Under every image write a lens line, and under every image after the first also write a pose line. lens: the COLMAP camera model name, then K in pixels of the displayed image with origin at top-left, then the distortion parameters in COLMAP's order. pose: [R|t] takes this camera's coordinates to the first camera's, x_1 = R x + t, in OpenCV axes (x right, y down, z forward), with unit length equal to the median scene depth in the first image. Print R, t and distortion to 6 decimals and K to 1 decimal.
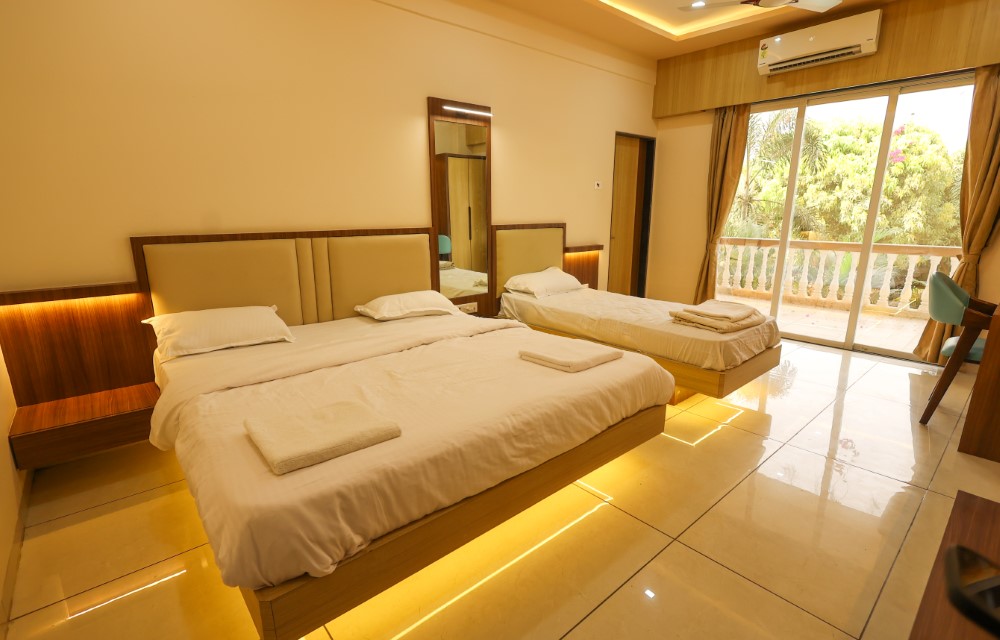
lens RADIAL K [[463.5, 0, 500.0], [0, 463.5, 315.0], [0, 0, 1]] dist [-0.002535, 0.000349]
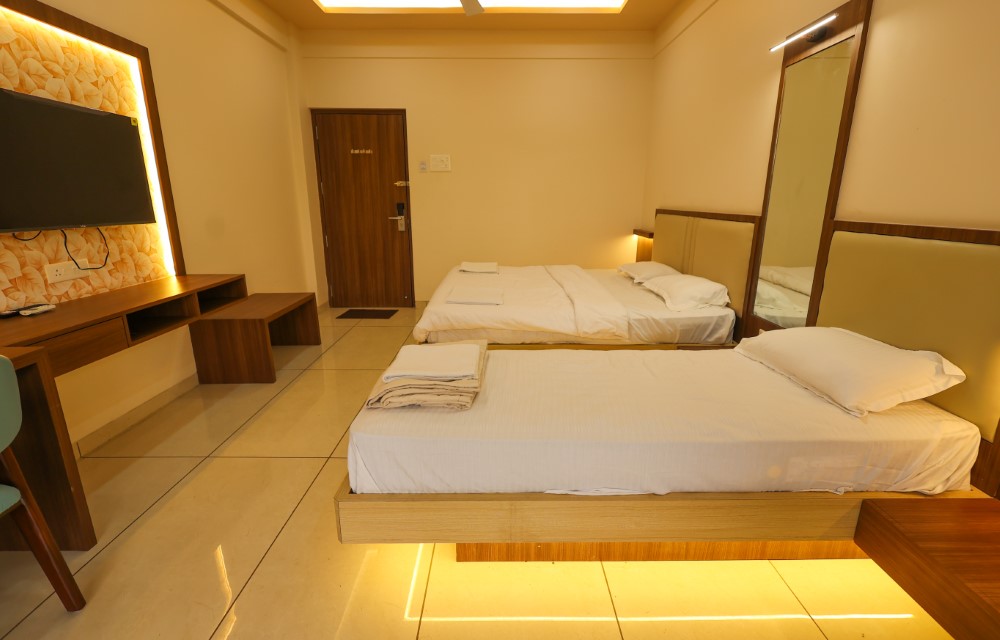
lens RADIAL K [[463.5, 0, 501.7], [0, 463.5, 320.8], [0, 0, 1]] dist [-0.002535, 0.000349]
pose [[-0.650107, 0.196638, -0.733958, 0.649755], [-0.169360, 0.904137, 0.392243, -0.231771], [0.740728, 0.379303, -0.554483, 1.047603]]
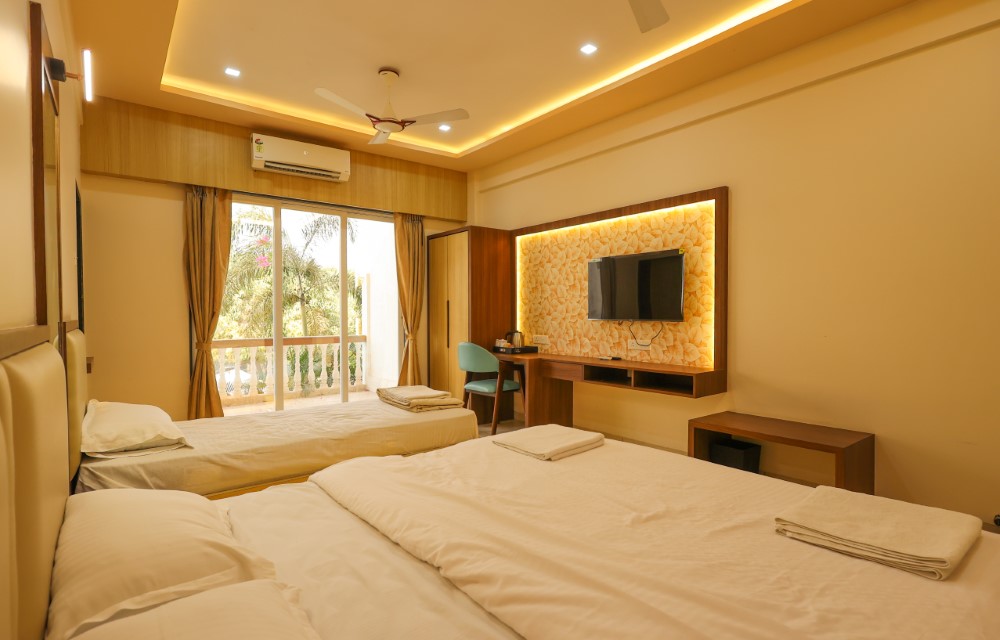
lens RADIAL K [[495.2, 0, 501.3], [0, 495.2, 322.6], [0, 0, 1]] dist [-0.015402, 0.000388]
pose [[0.048970, -0.014558, 0.998694, -0.473031], [0.225403, 0.974261, 0.003149, -0.096117], [-0.973034, 0.224954, 0.050991, 0.556808]]
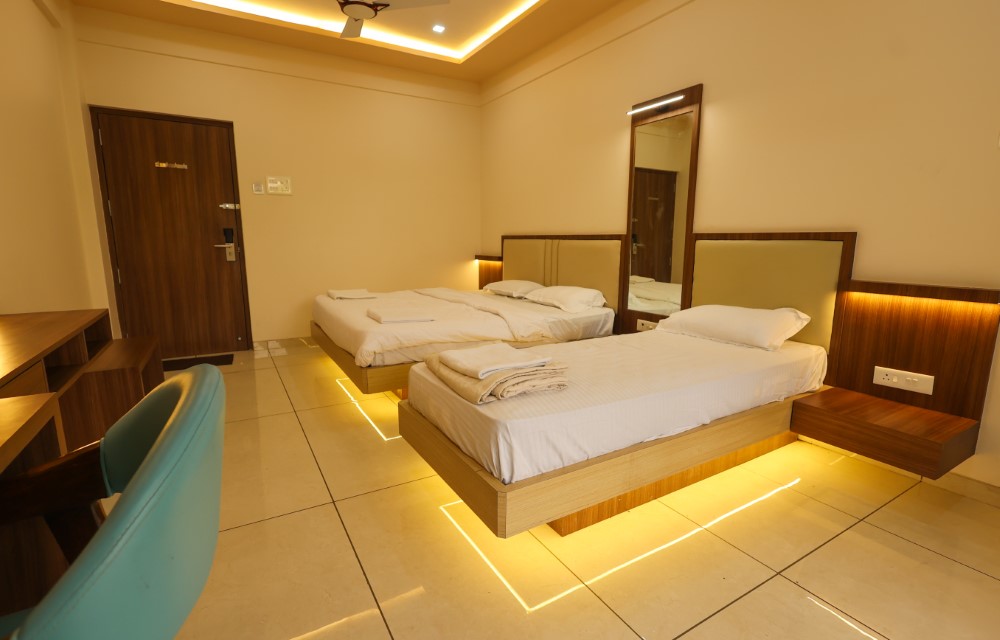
lens RADIAL K [[463.5, 0, 502.1], [0, 463.5, 322.4], [0, 0, 1]] dist [-0.002535, 0.000349]
pose [[-0.172241, 0.174768, -0.969427, 0.815409], [-0.225471, 0.951014, 0.211508, -0.142002], [0.958903, 0.255008, -0.124398, 0.818315]]
